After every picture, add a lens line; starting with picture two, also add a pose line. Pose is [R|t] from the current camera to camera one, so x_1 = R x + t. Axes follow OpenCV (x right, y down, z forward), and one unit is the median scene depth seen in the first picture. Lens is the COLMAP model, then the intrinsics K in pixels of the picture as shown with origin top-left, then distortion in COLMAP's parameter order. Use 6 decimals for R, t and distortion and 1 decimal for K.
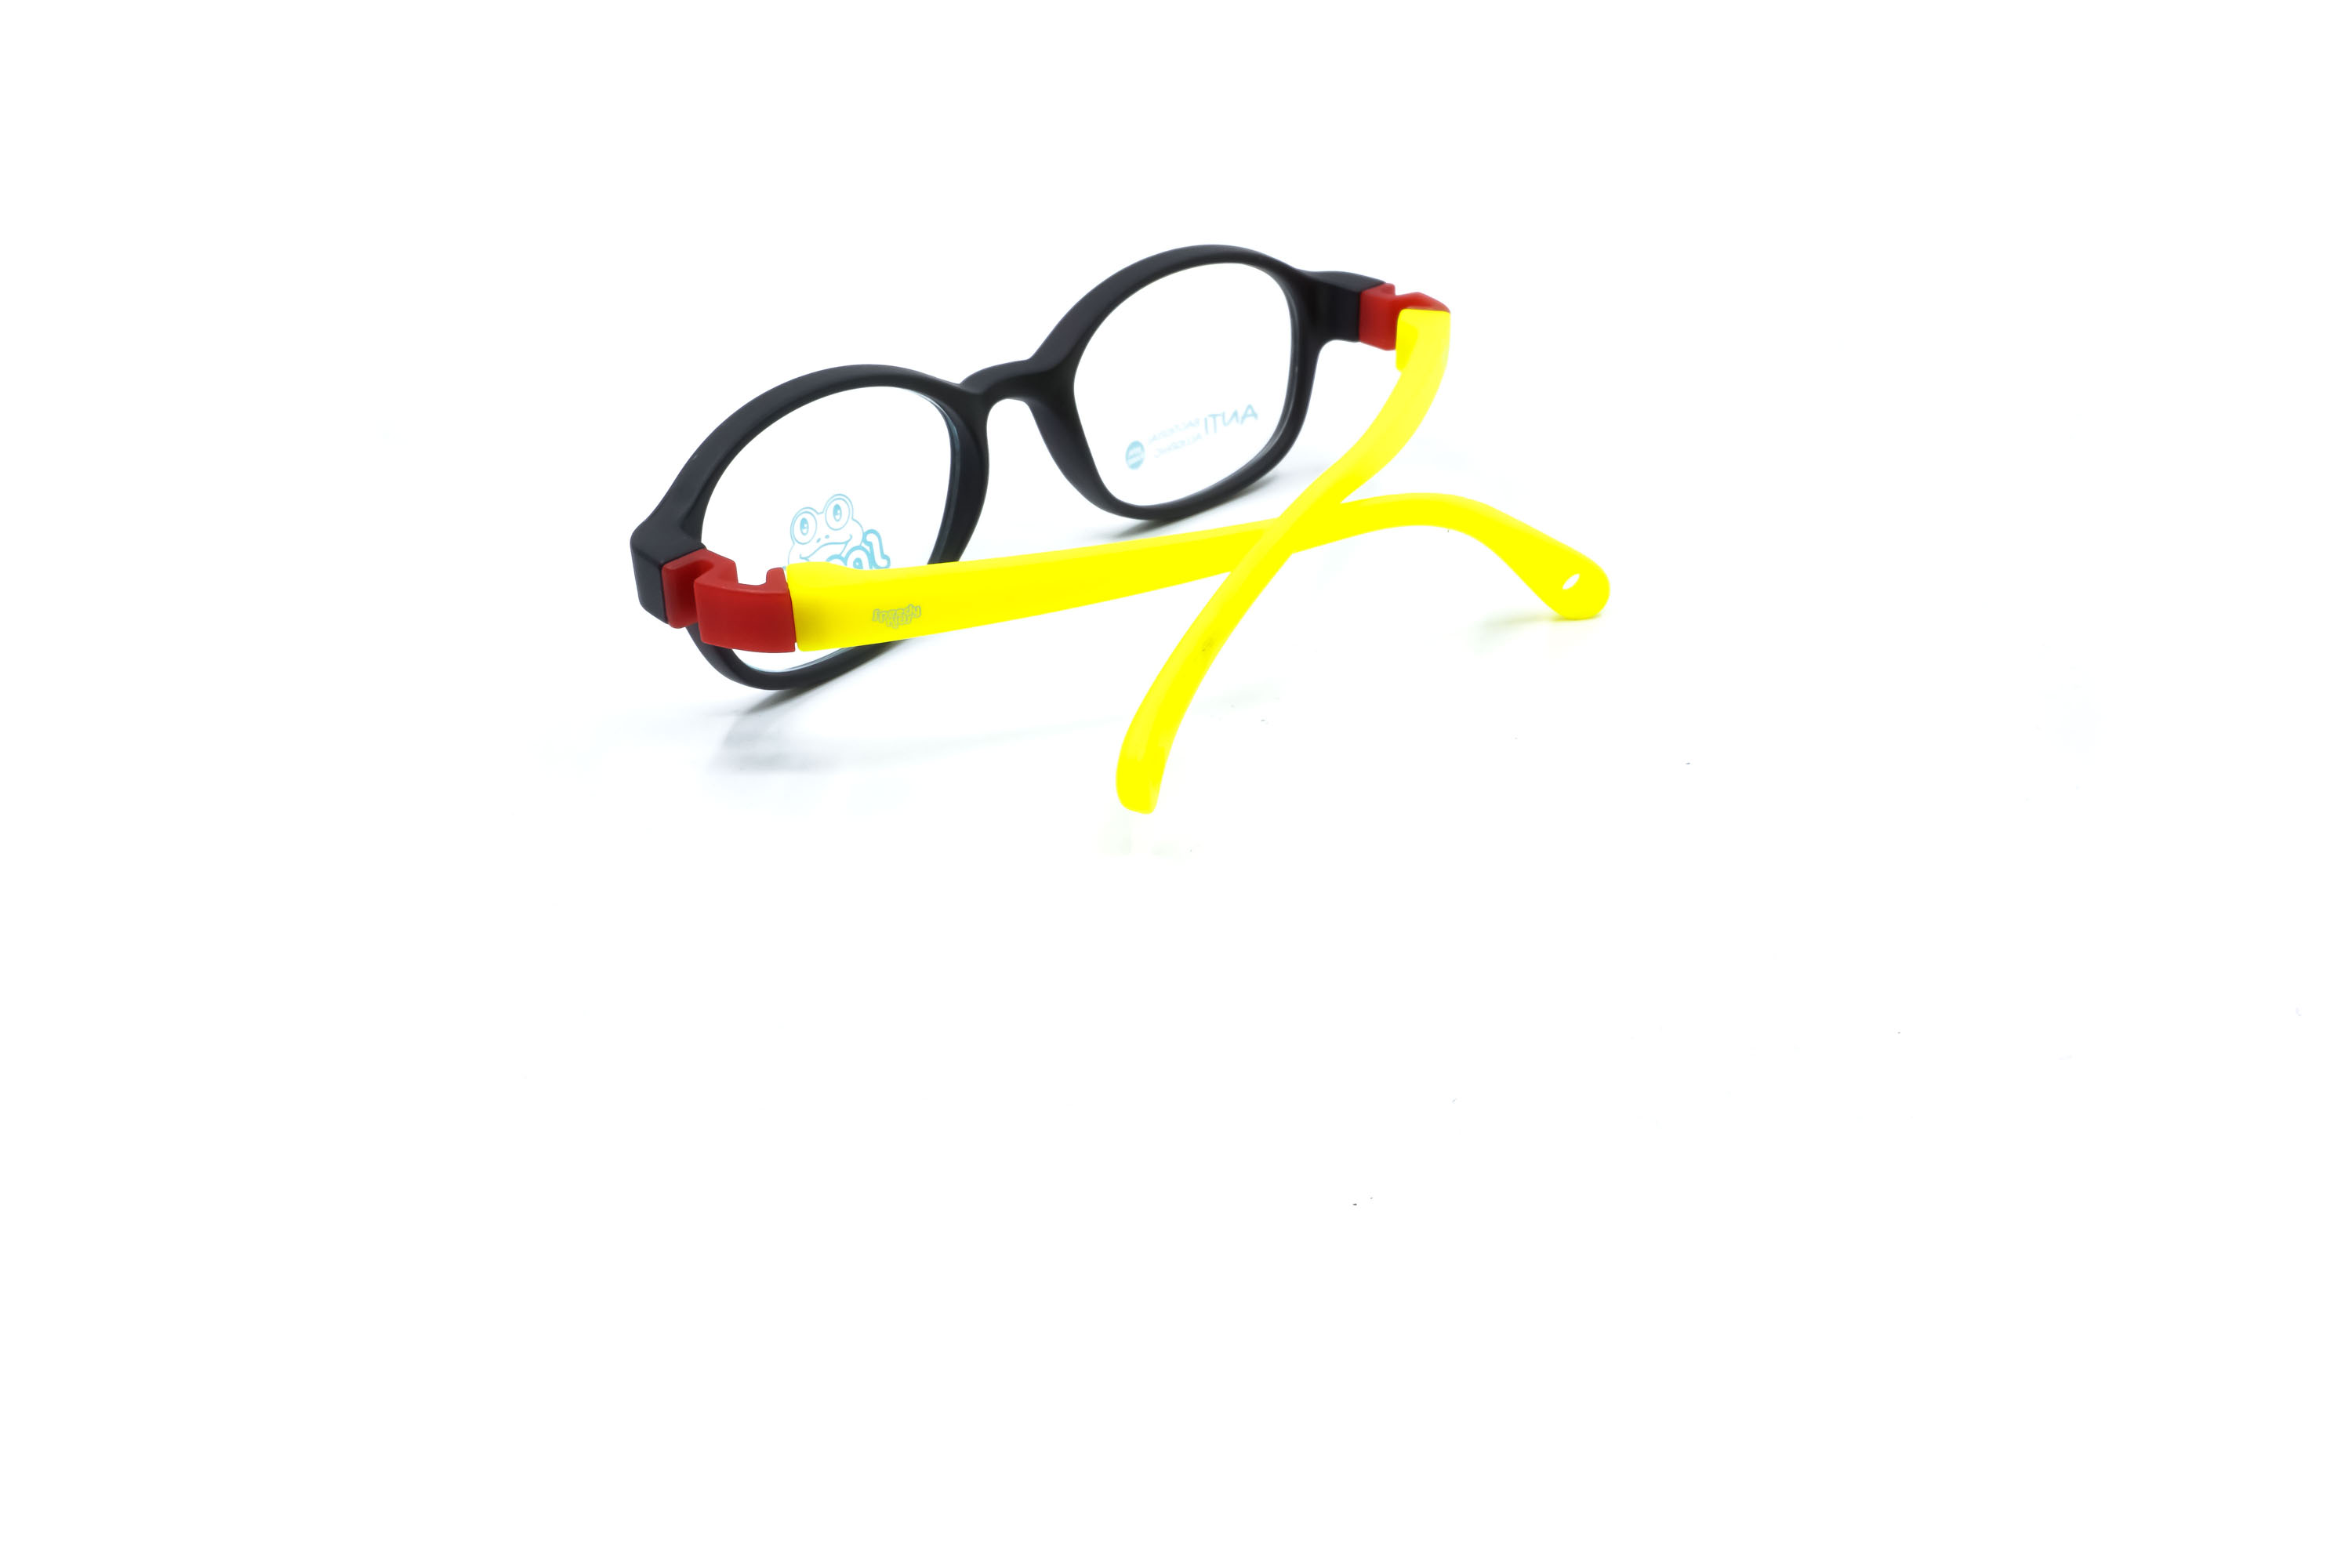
lens RADIAL K [[2416.1, 0, 1176.0], [0, 2416.1, 784.0], [0, 0, 1]] dist [0.006064, 0.005003]
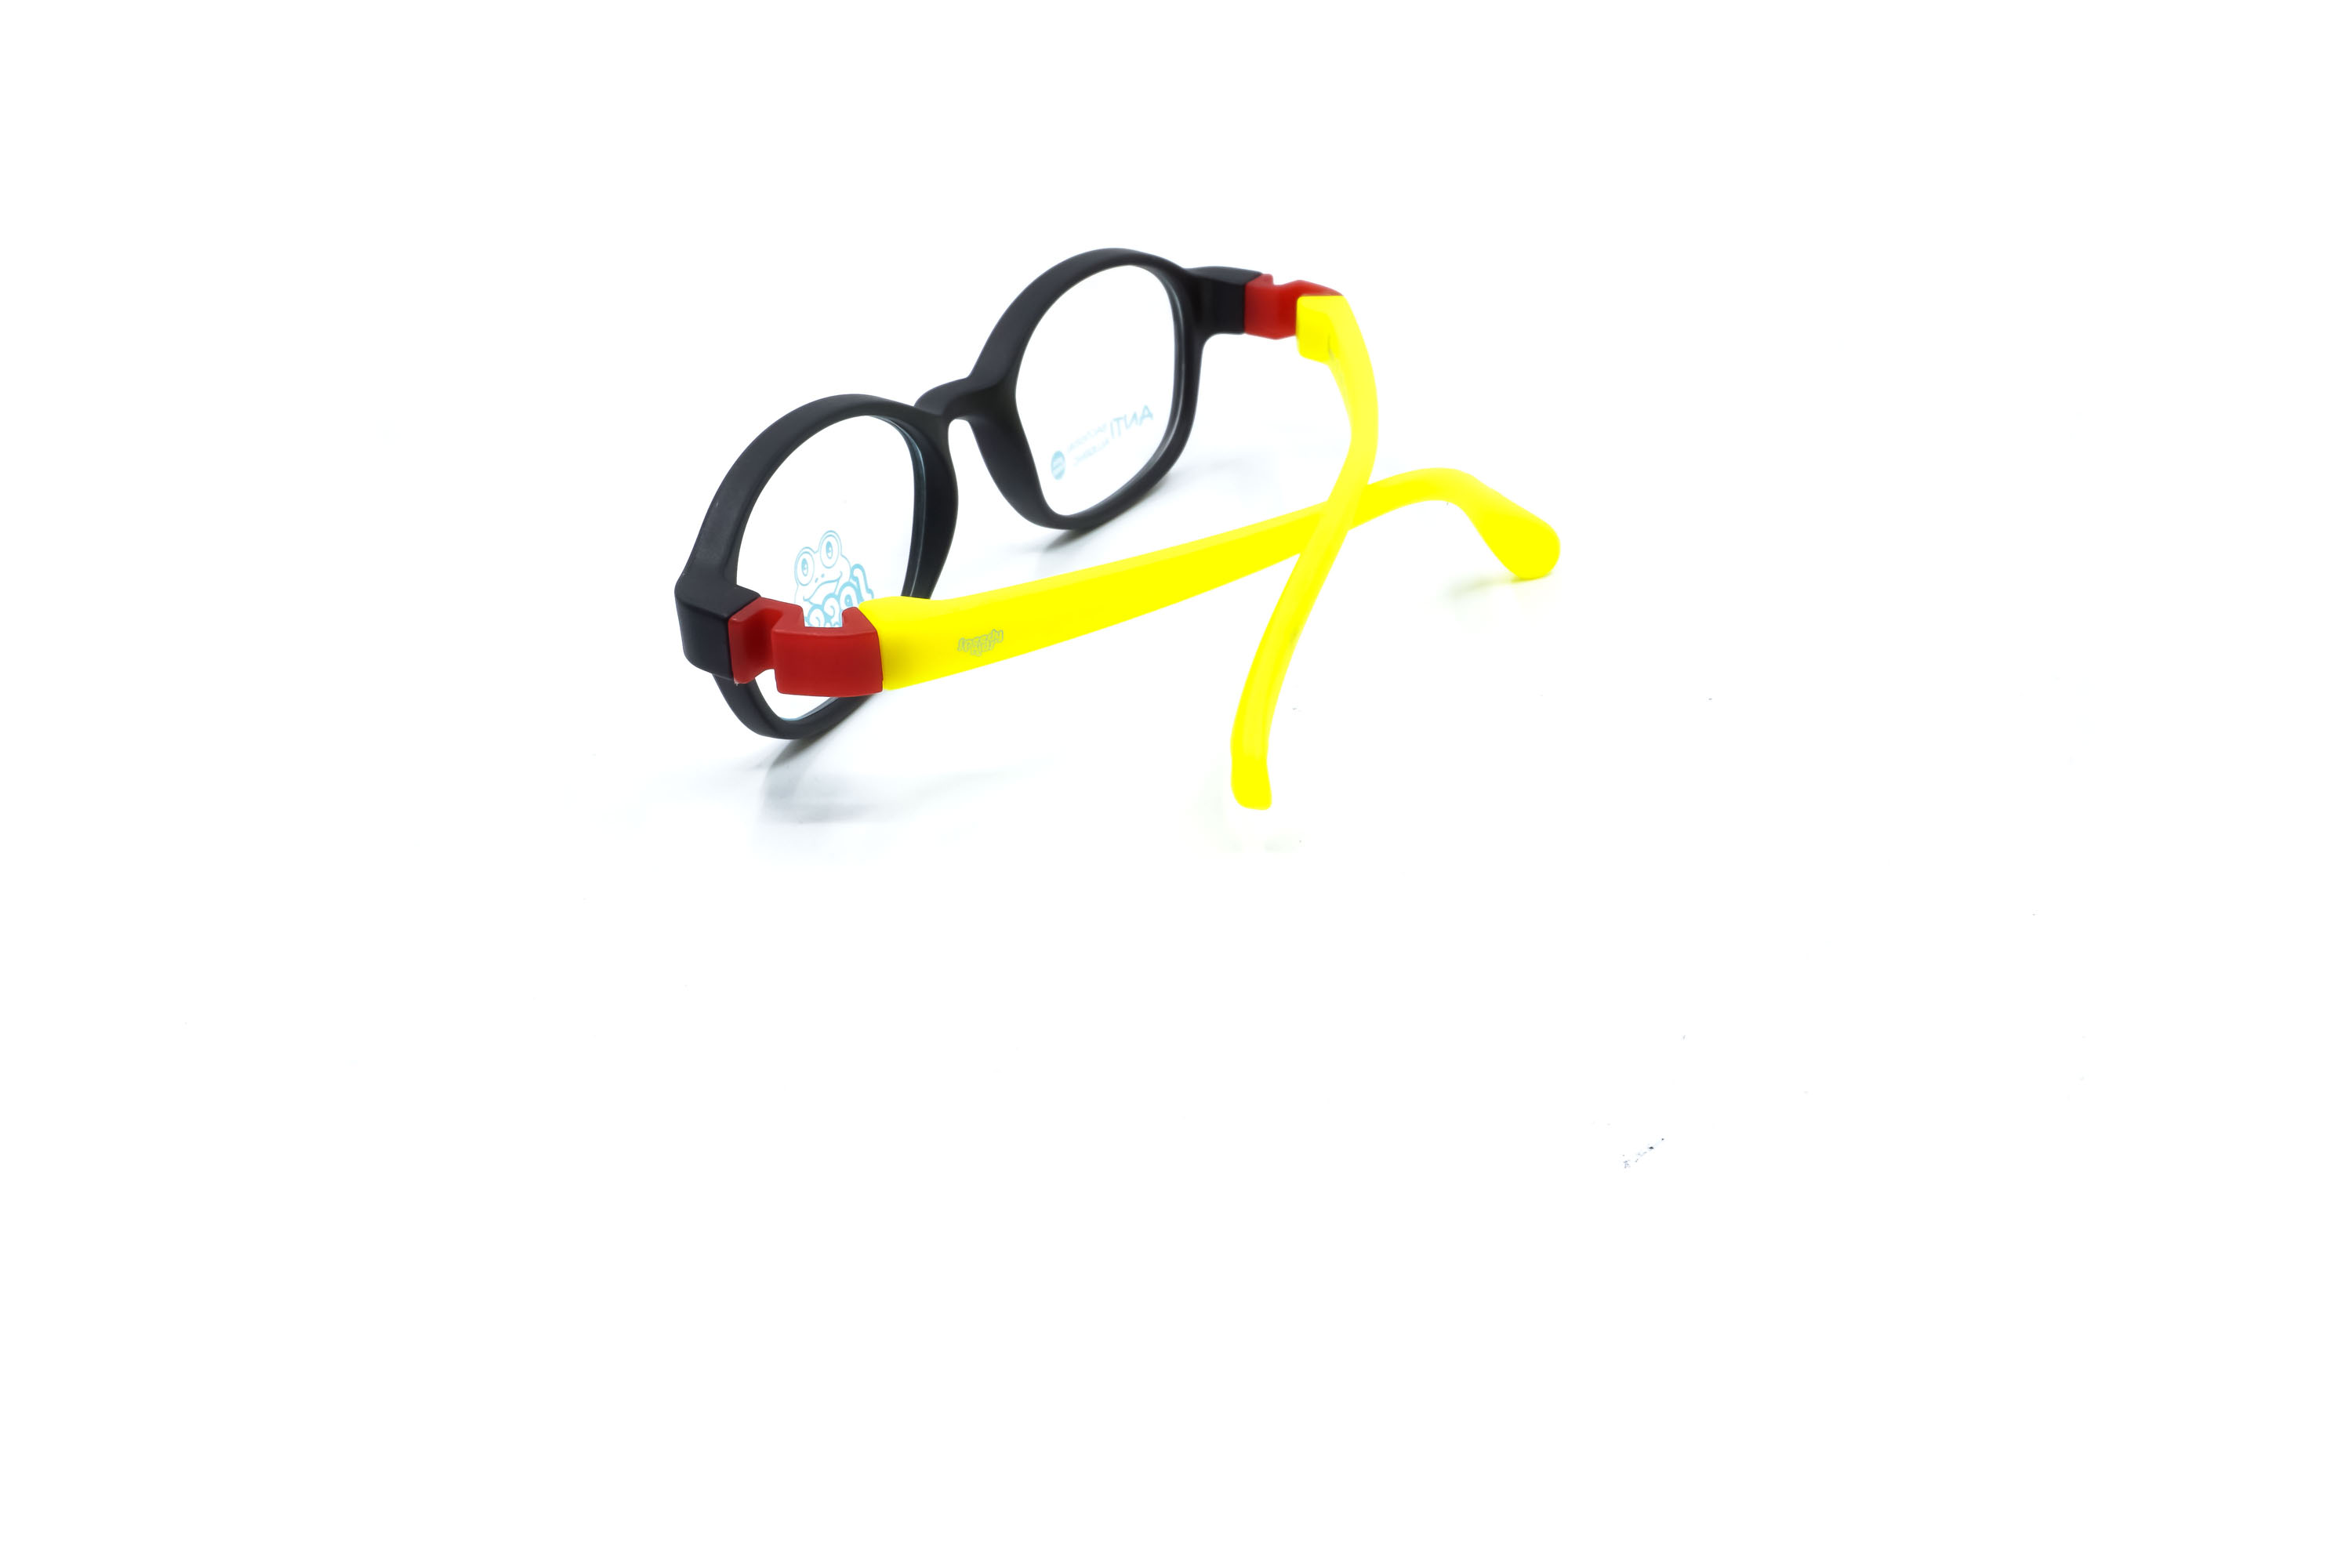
lens RADIAL K [[2416.1, 0, 1176.0], [0, 2416.1, 784.0], [0, 0, 1]] dist [0.006064, 0.005003]
pose [[0.967106, -0.126198, 0.220863, -0.221973], [0.127500, 0.991803, 0.008410, -0.009615], [-0.220114, 0.020027, 0.975269, 0.029152]]
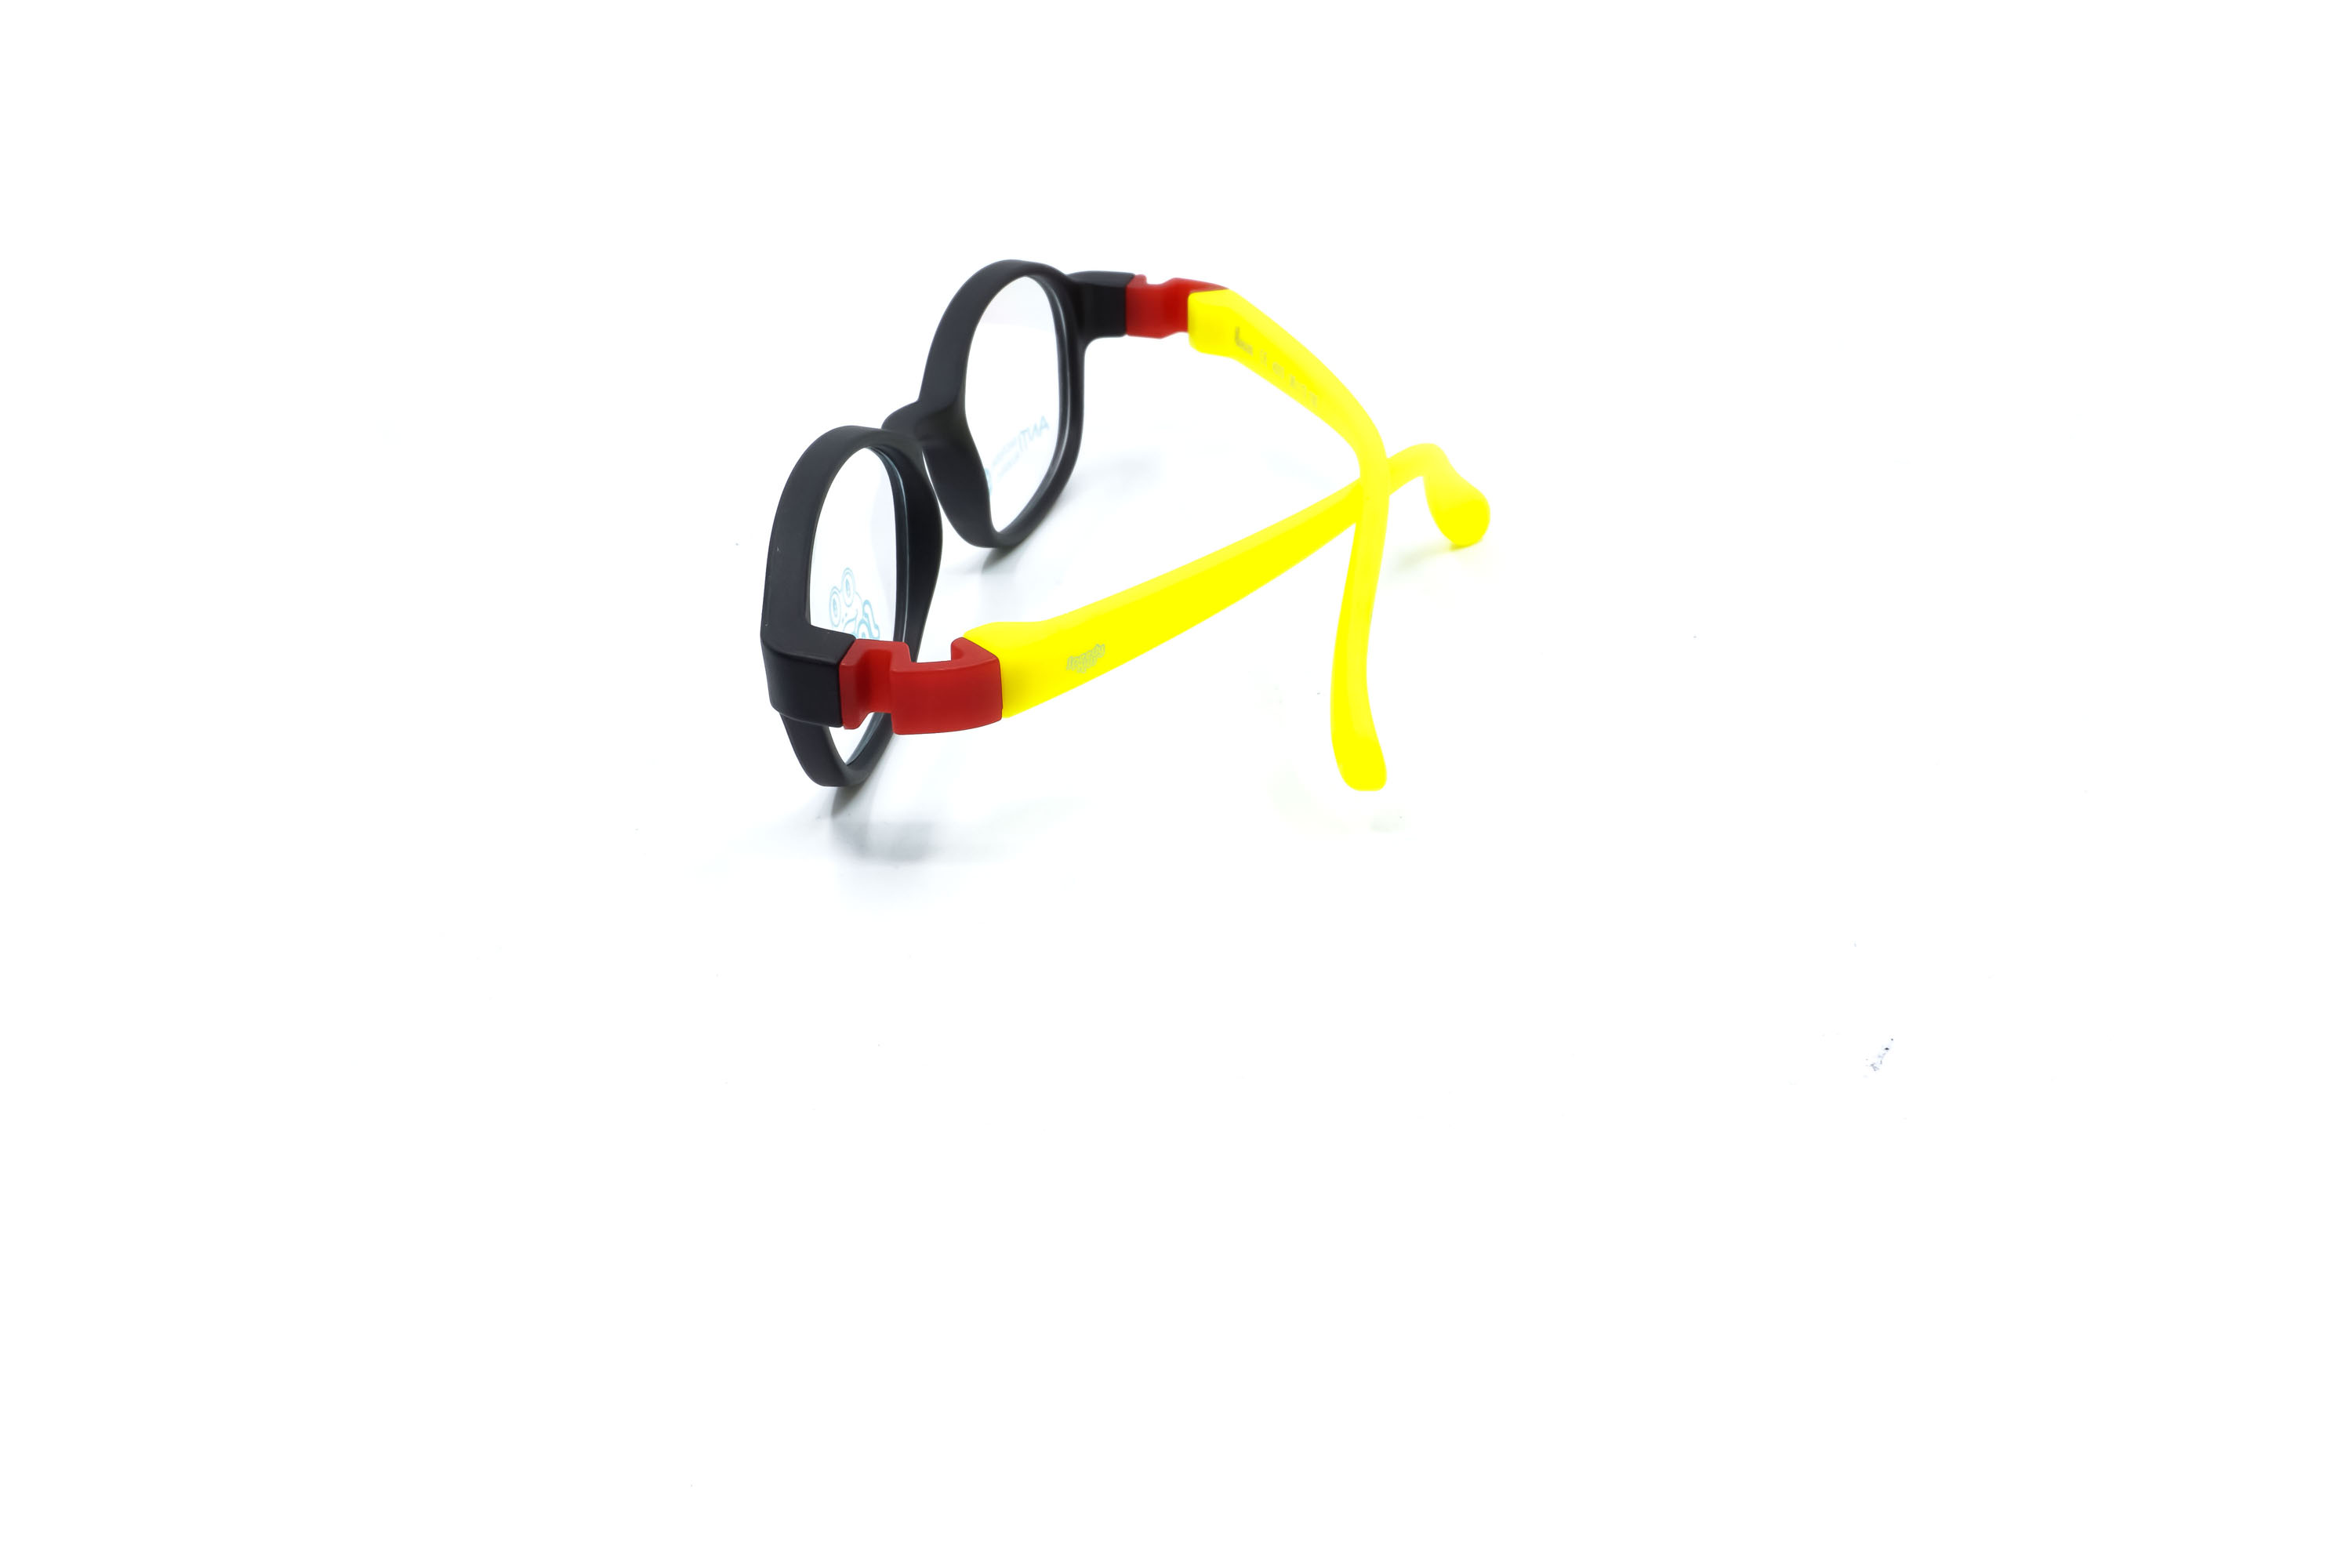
lens RADIAL K [[2416.1, 0, 1176.0], [0, 2416.1, 784.0], [0, 0, 1]] dist [0.006064, 0.005003]
pose [[0.868936, -0.245543, 0.429719, -0.432757], [0.249908, 0.967115, 0.047273, -0.049303], [-0.427195, 0.066313, 0.901724, 0.102084]]
